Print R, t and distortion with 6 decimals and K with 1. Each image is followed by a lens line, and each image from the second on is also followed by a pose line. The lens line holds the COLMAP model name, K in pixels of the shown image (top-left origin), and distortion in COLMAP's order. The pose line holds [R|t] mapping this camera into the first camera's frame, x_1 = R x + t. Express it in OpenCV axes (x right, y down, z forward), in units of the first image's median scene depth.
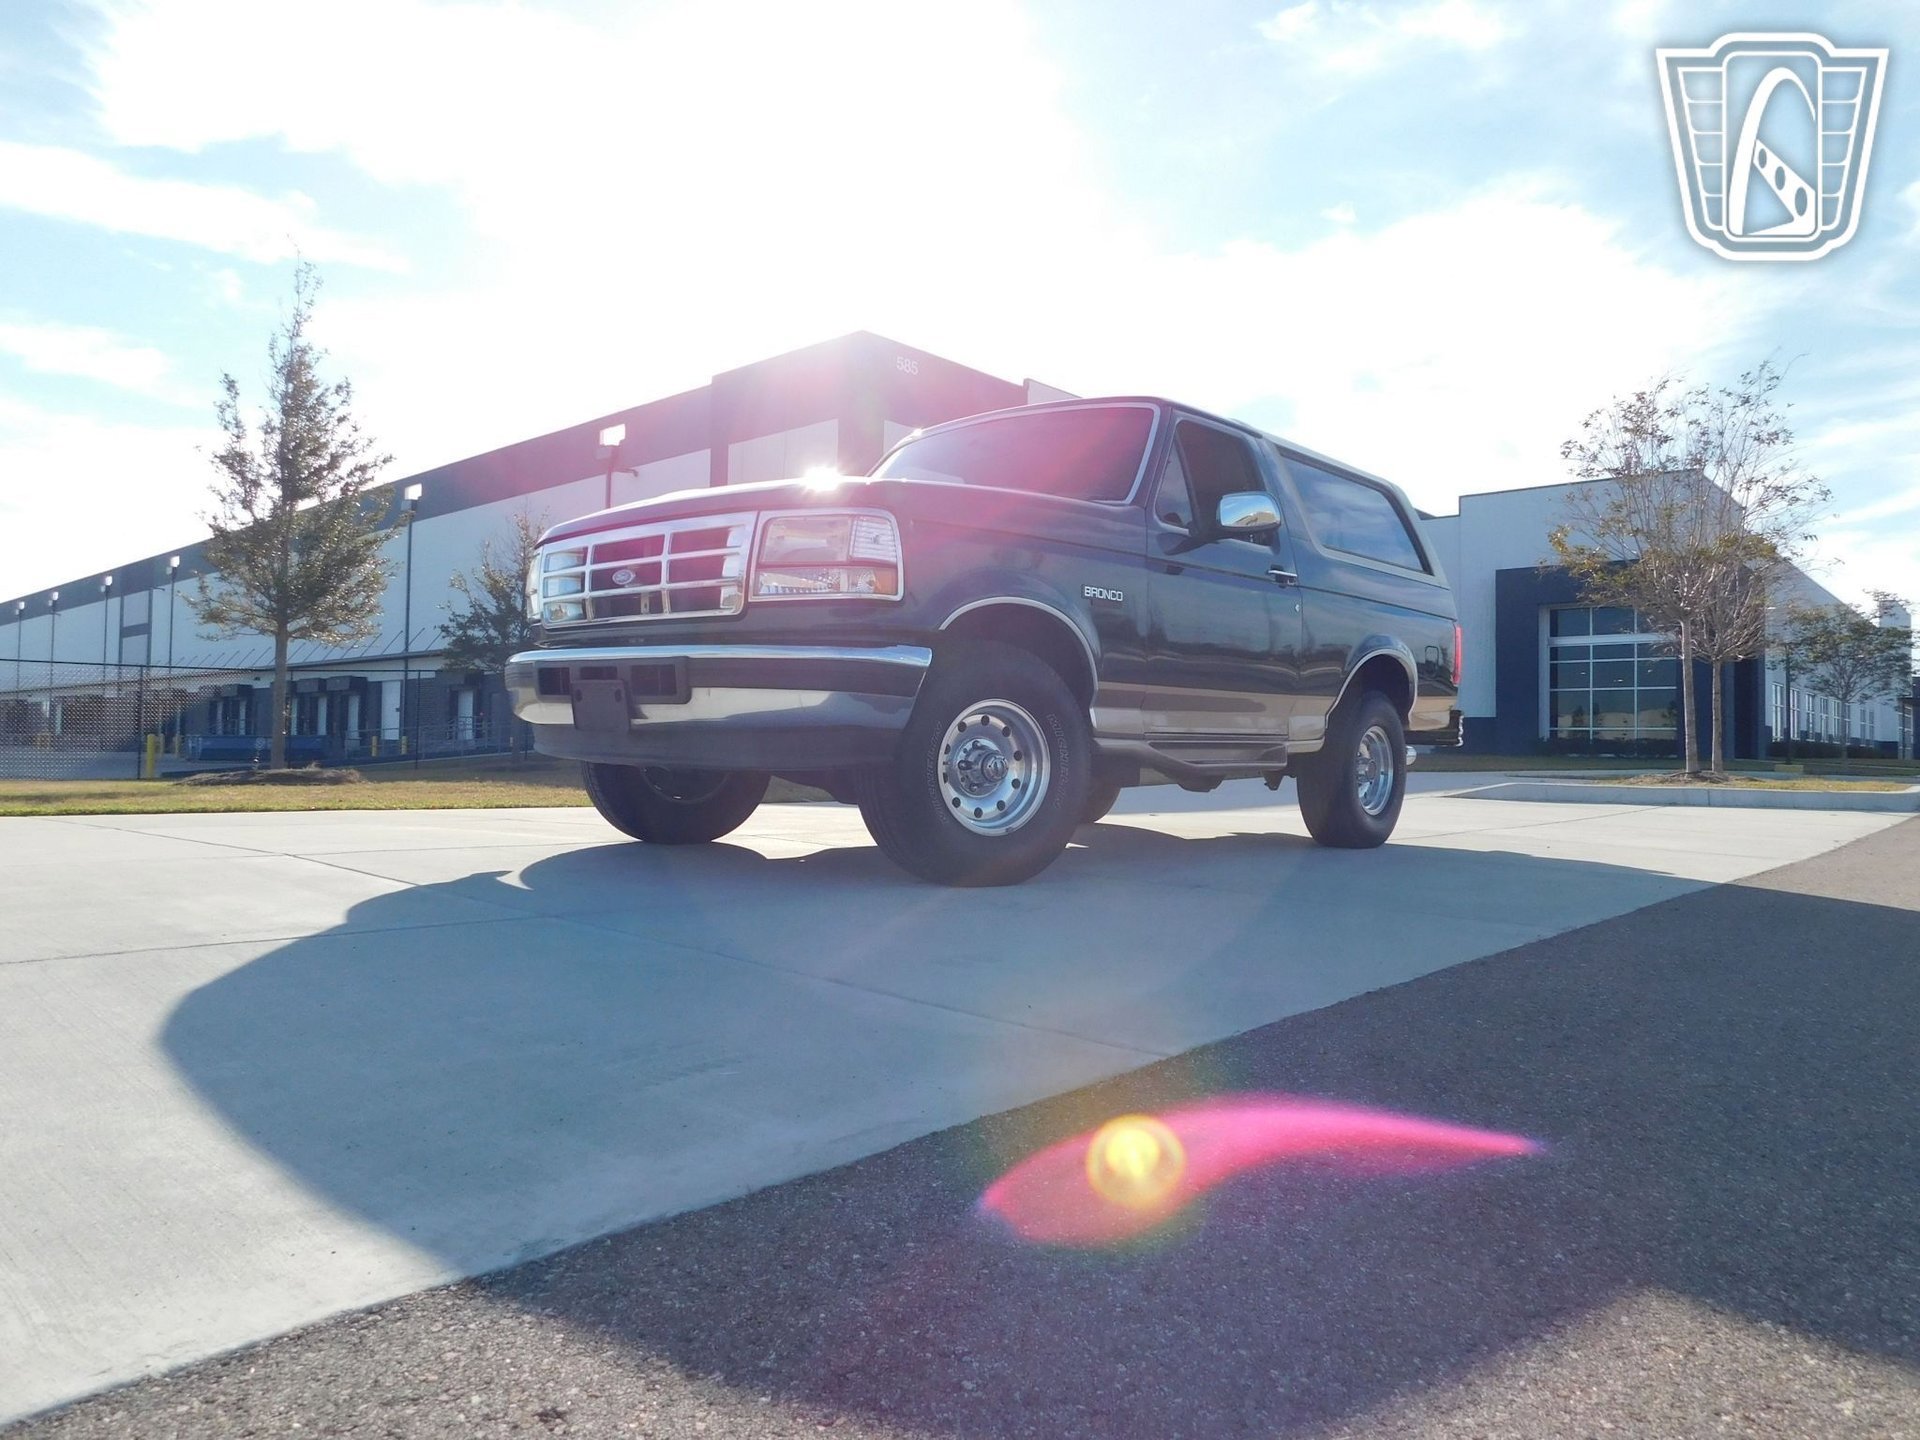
lens RADIAL K [[1263.5, 0, 968.1], [0, 1263.5, 678.5], [0, 0, 1]] dist [-0.061127, 0.047831]
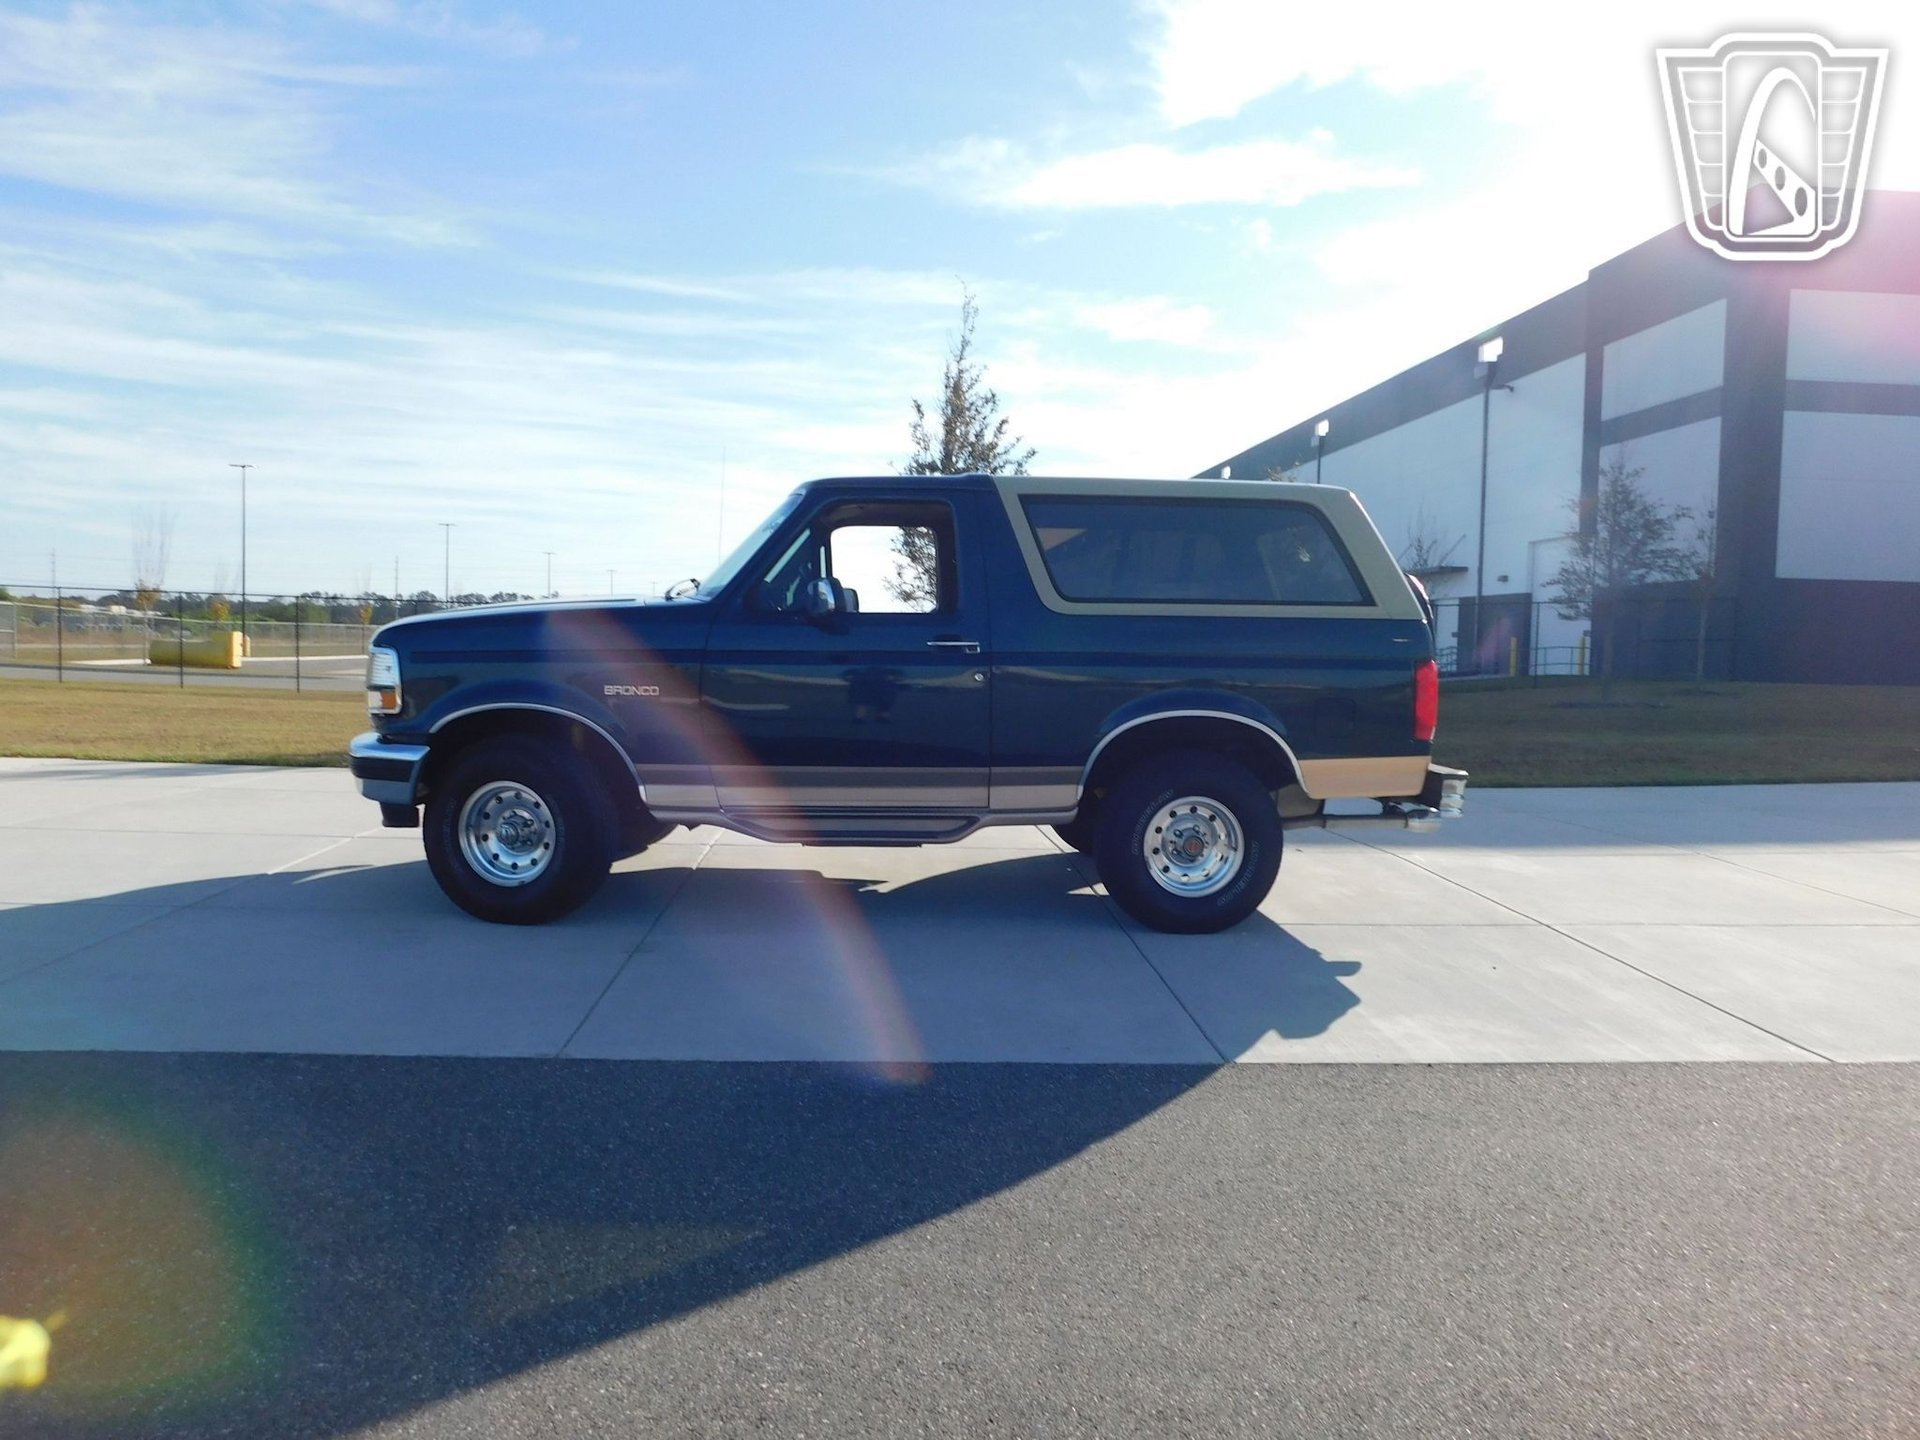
lens RADIAL K [[1263.5, 0, 952.7], [0, 1263.5, 690.2], [0, 0, 1]] dist [-0.061127, 0.047831]
pose [[0.721338, 0.026775, -0.692066, 0.308514], [0.025667, 0.997533, 0.065346, -0.037118], [0.692108, -0.064900, 0.718871, 0.100250]]
